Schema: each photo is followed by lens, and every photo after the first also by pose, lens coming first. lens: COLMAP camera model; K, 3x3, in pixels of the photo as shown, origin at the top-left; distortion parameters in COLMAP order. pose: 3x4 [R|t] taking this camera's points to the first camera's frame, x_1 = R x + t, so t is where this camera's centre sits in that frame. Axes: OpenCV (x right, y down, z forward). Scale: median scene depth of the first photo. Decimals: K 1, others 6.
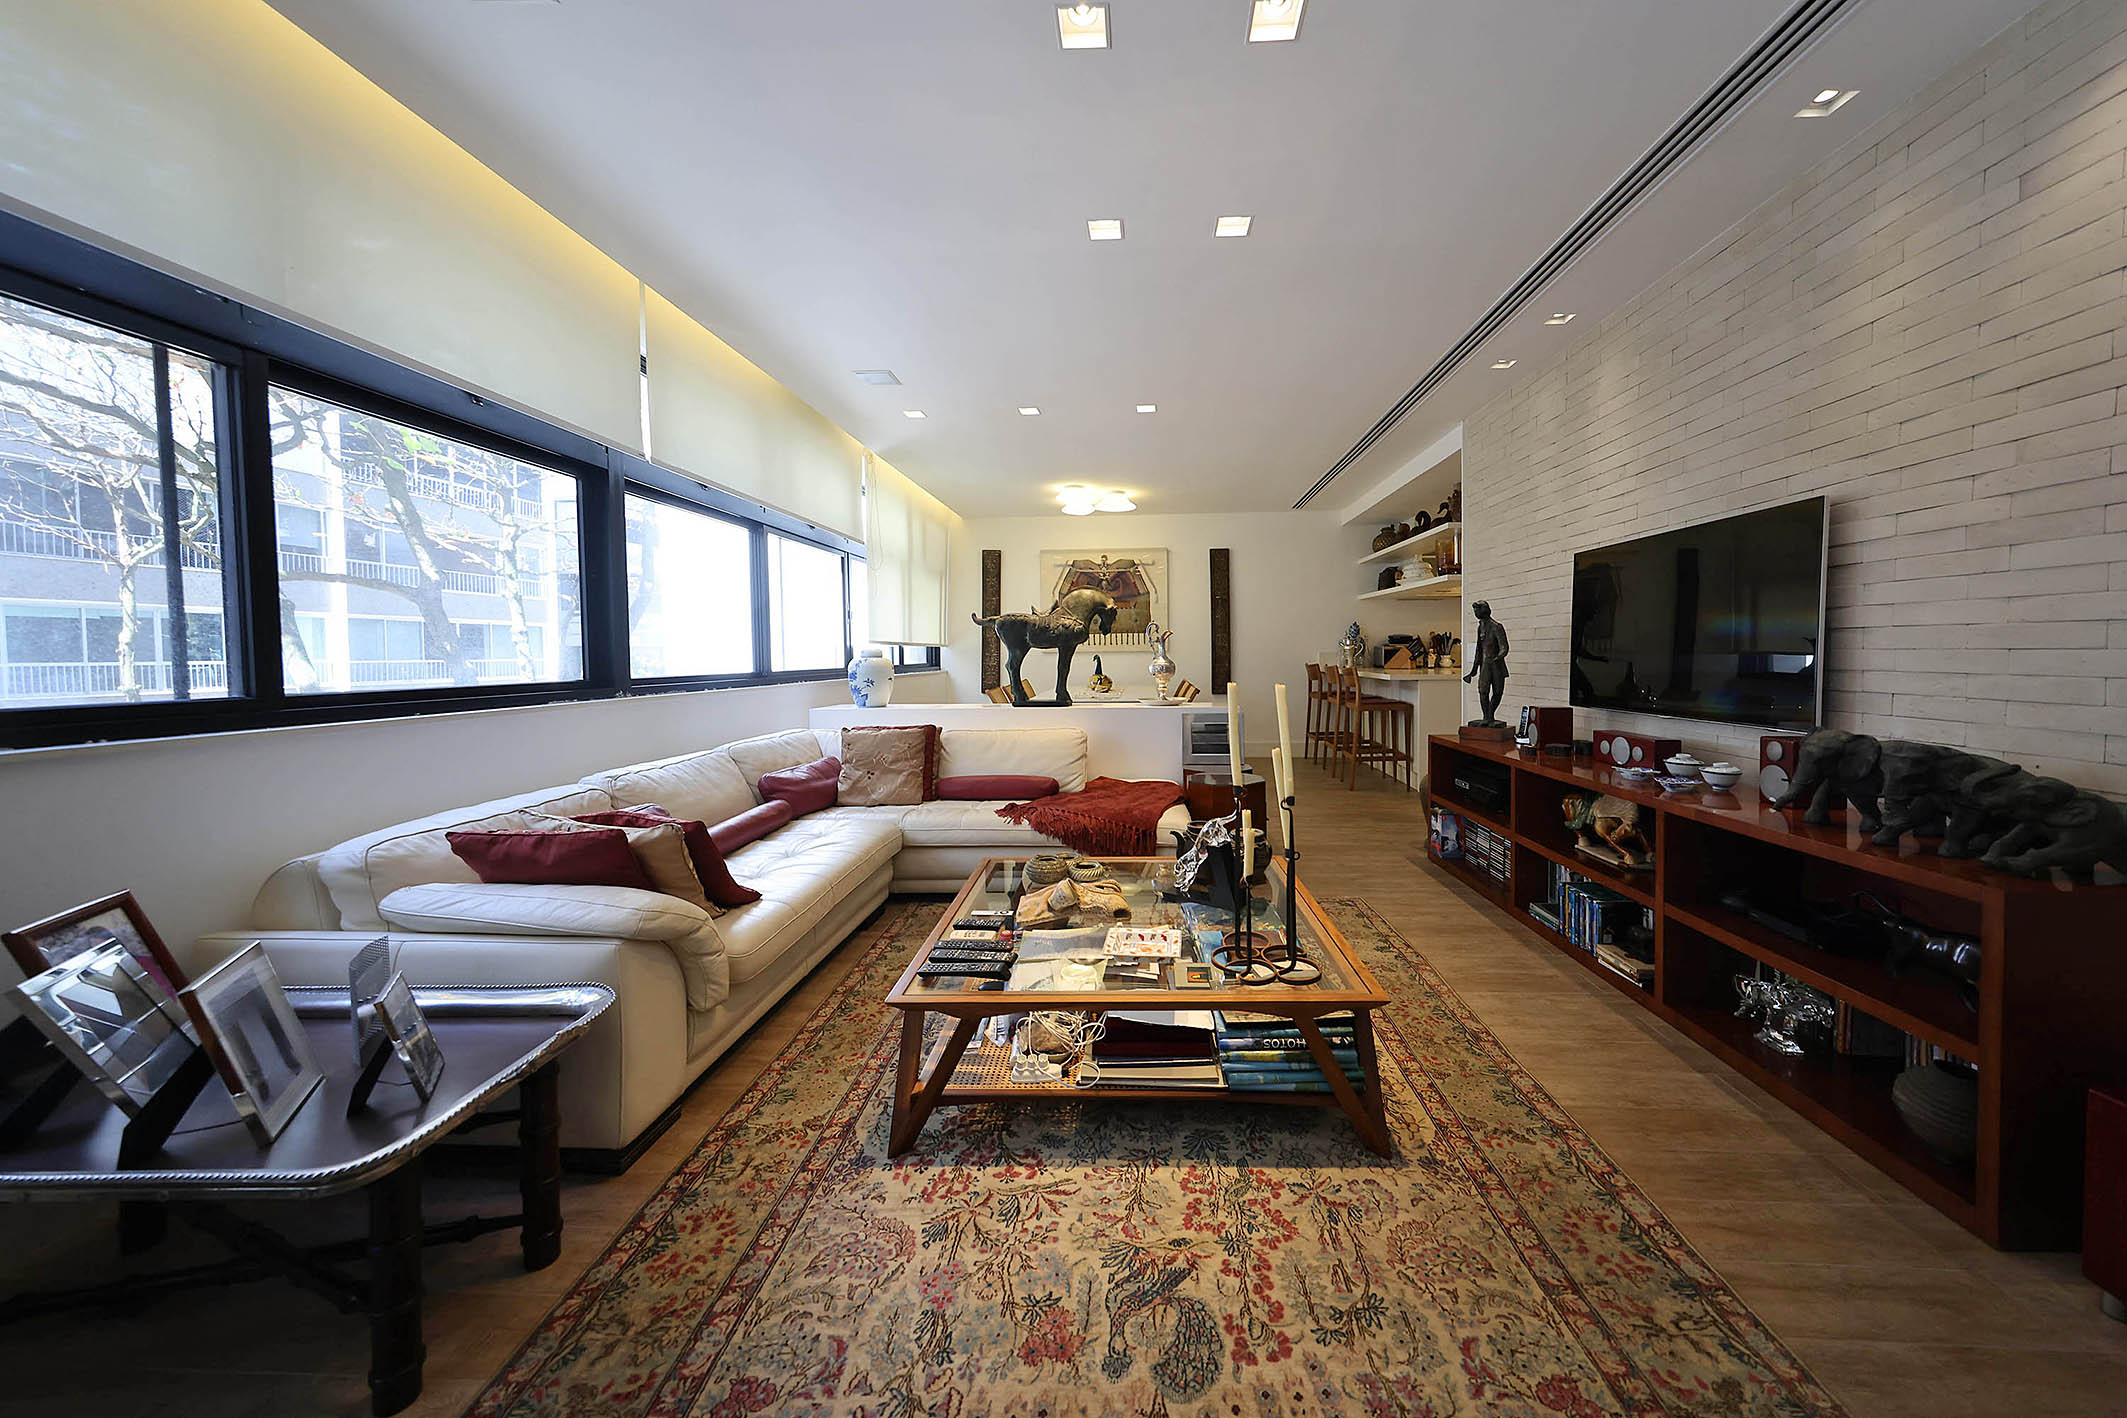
lens RADIAL K [[724.0, 0, 1117.6], [0, 724.0, 677.4], [0, 0, 1]] dist [0.000681, 0.000047]
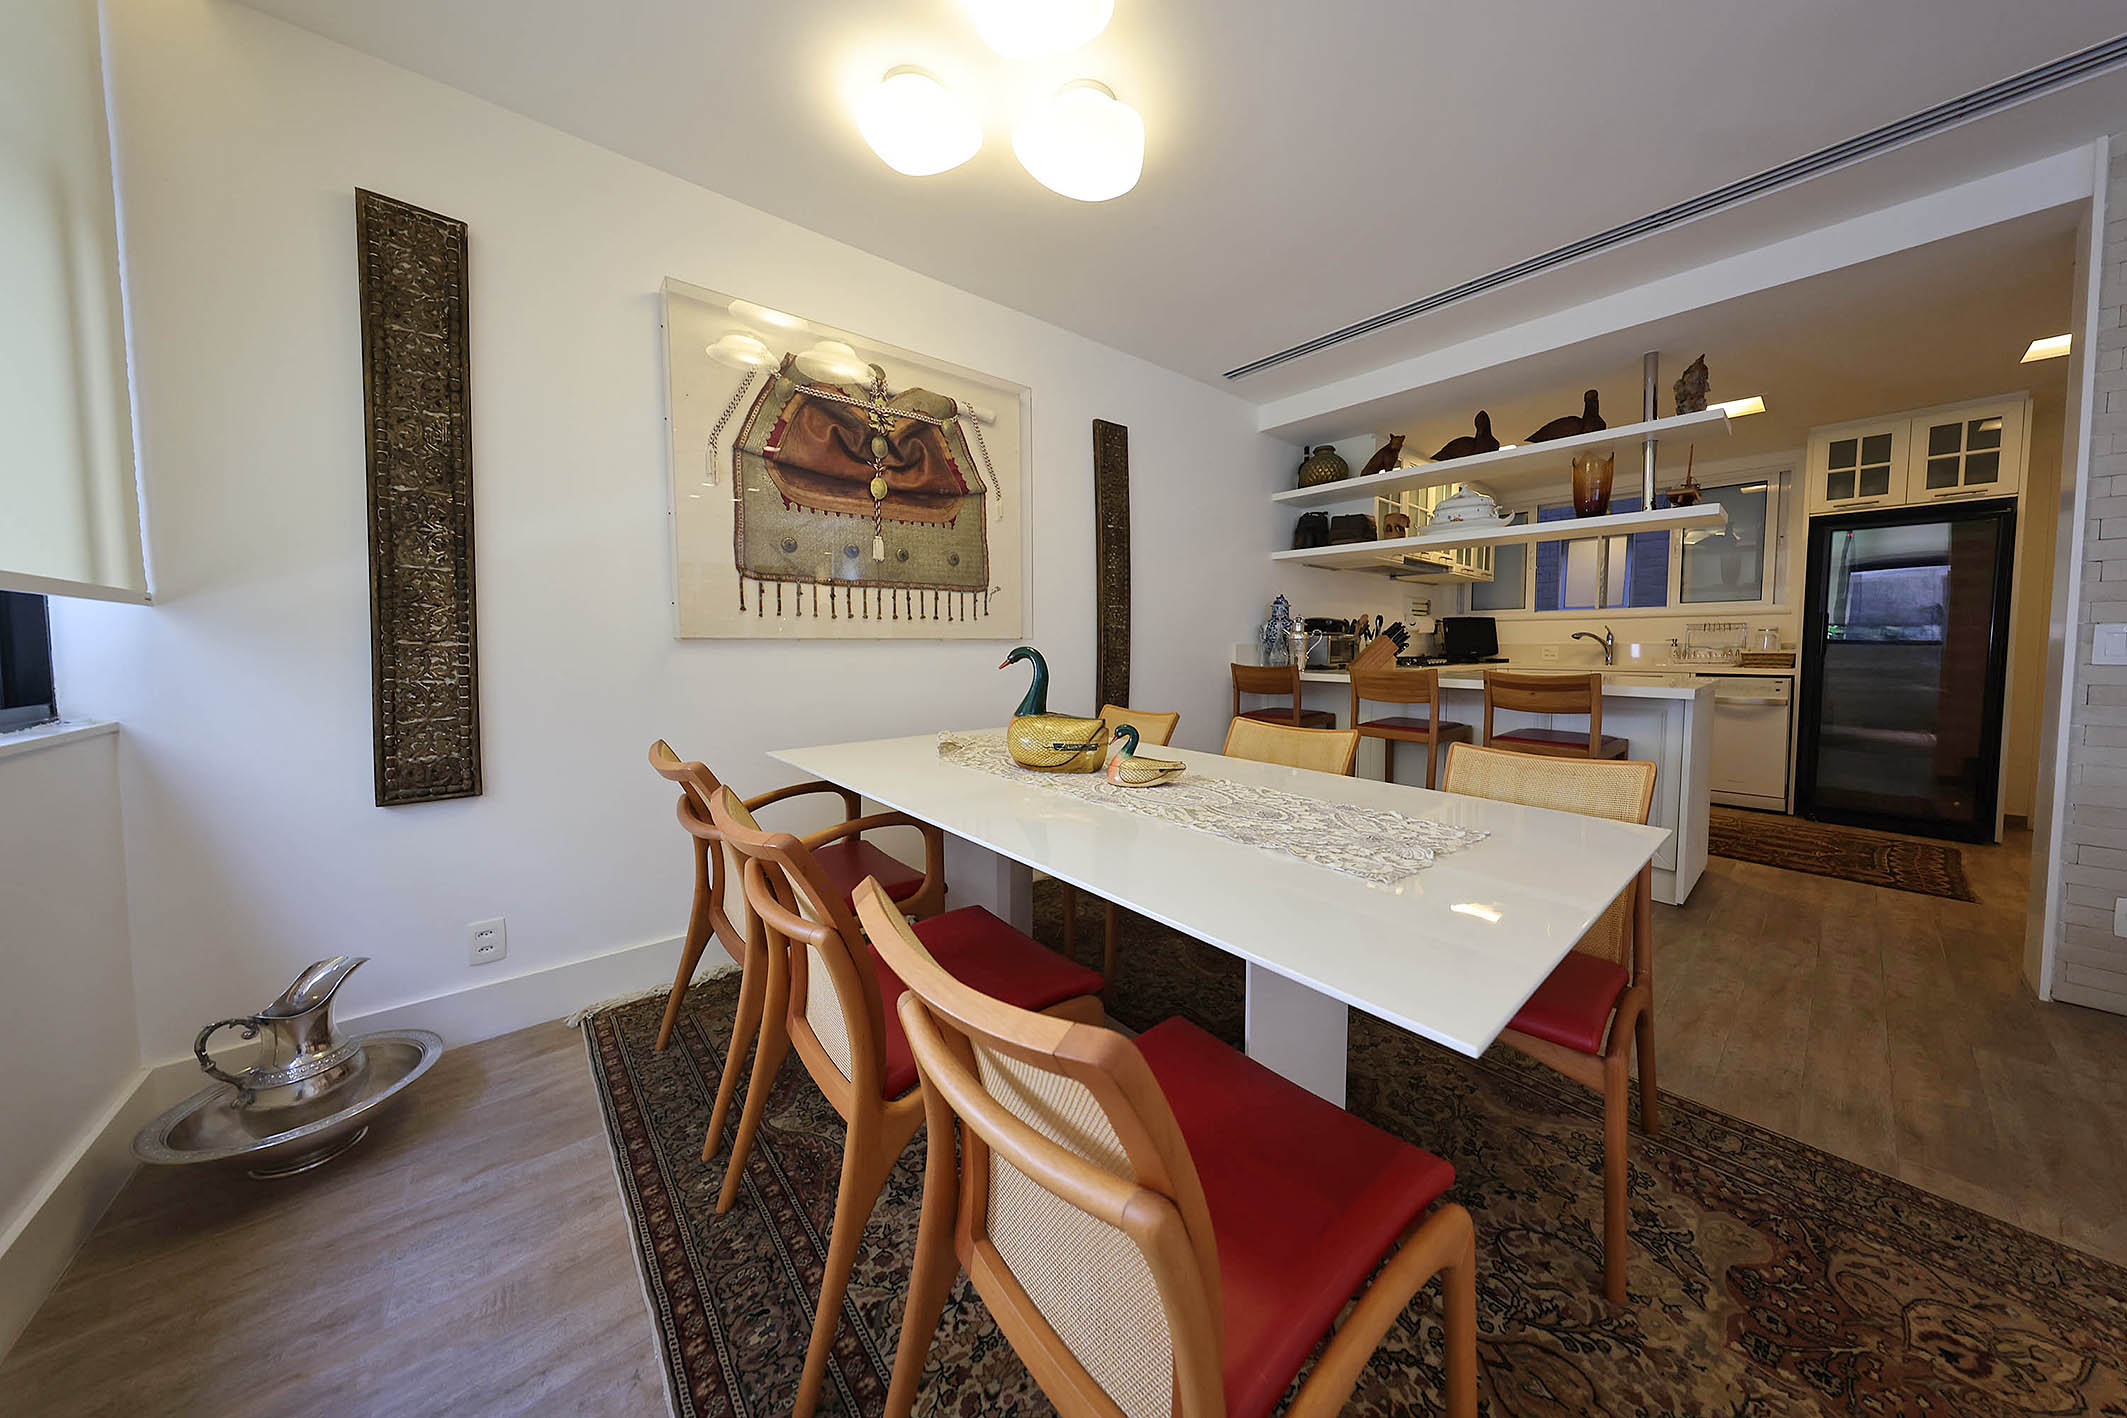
lens RADIAL K [[667.0, 0, 1096.4], [0, 667.0, 680.9], [0, 0, 1]] dist [0.000273, -0.000003]
pose [[0.716096, -0.032364, 0.697252, -0.480836], [0.022792, 0.999476, 0.022984, -0.055431], [-0.697630, -0.000567, 0.716458, 1.914946]]
